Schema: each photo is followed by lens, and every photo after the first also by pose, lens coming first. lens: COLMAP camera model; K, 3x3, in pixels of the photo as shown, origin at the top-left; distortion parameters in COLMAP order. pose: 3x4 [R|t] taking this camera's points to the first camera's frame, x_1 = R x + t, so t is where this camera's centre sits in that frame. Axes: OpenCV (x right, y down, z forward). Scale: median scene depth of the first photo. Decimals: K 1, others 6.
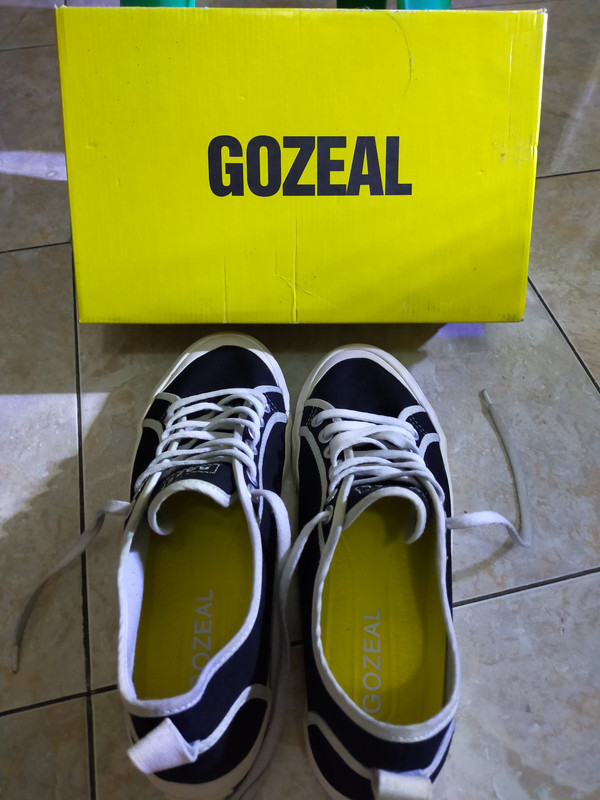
lens RADIAL K [[611.8, 0, 300.0], [0, 611.8, 400.0], [0, 0, 1]] dist [0.013478, -0.115611]
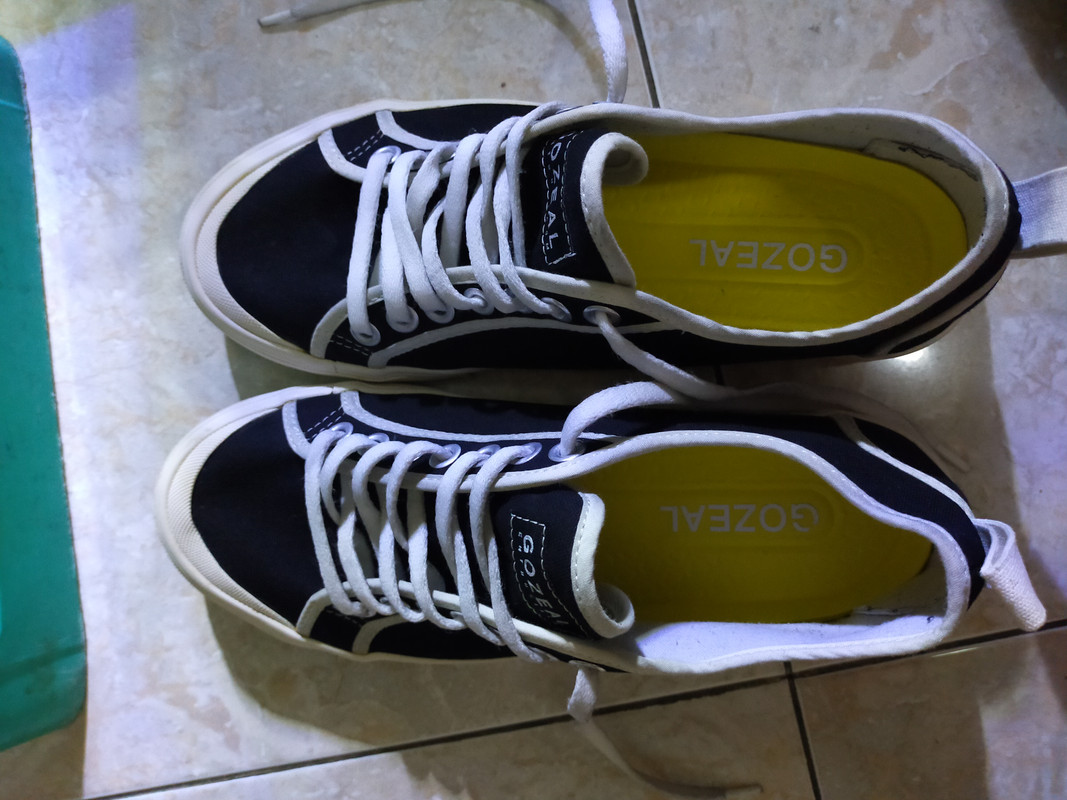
lens RADIAL K [[816.0, 0, 533.5], [0, 816.0, 400.0], [0, 0, 1]] dist [0.013478, -0.115611]
pose [[0.000618, -0.999385, -0.035075, -0.004785], [0.874333, -0.016483, 0.485047, -0.199686], [-0.485326, -0.030967, 0.873784, 0.331600]]
